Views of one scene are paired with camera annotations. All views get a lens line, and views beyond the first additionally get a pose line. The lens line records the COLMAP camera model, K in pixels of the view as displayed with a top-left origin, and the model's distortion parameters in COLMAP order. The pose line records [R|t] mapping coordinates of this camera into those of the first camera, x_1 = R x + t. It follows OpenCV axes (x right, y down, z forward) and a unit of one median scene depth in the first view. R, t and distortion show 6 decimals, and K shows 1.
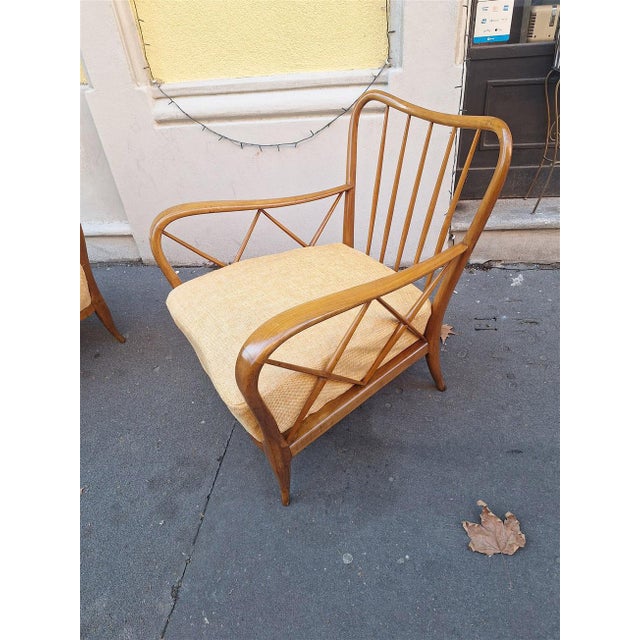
lens RADIAL K [[474.8, 0, 325.7], [0, 474.8, 322.8], [0, 0, 1]] dist [0.042043, -0.041294]
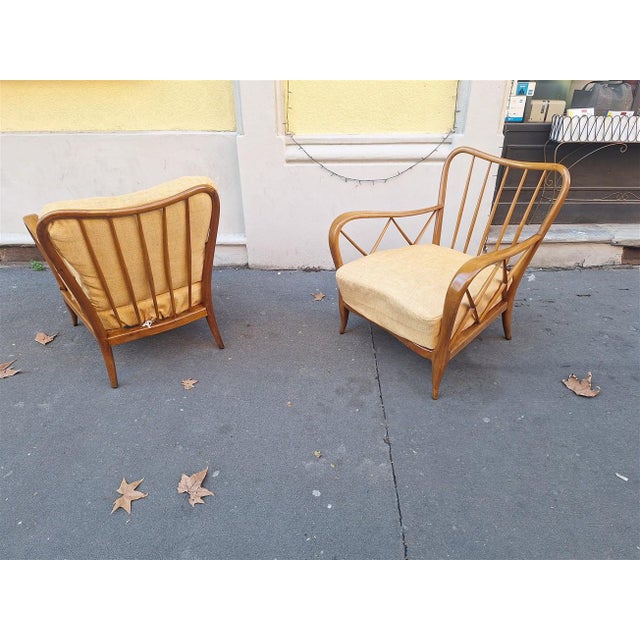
lens RADIAL K [[472.9, 0, 328.6], [0, 472.9, 319.8], [0, 0, 1]] dist [0.064037, -0.076265]
pose [[0.989547, 0.001144, 0.144205, -0.466772], [0.015097, 0.993652, -0.111483, 0.213138], [-0.143417, 0.112495, 0.983248, -0.358251]]
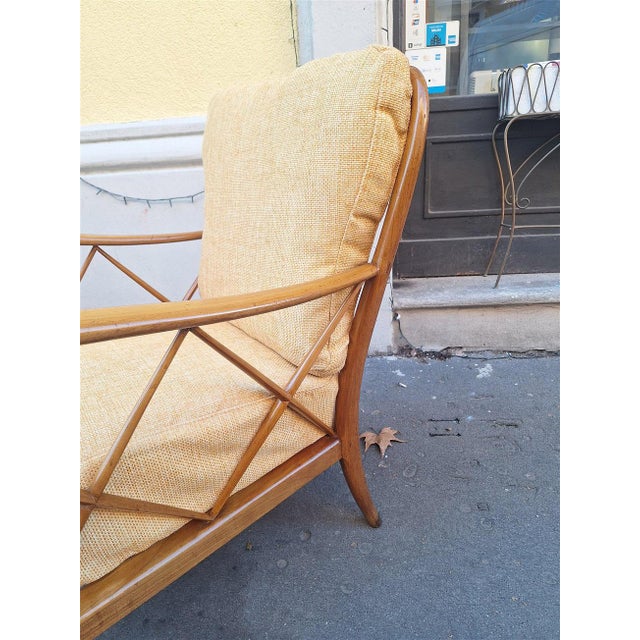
lens RADIAL K [[474.8, 0, 324.6], [0, 474.8, 317.5], [0, 0, 1]] dist [0.042043, -0.041294]
pose [[0.999389, 0.005199, 0.034557, 0.140018], [0.004731, 0.959635, -0.281208, 0.044713], [-0.034624, 0.281200, 0.959025, 0.302403]]
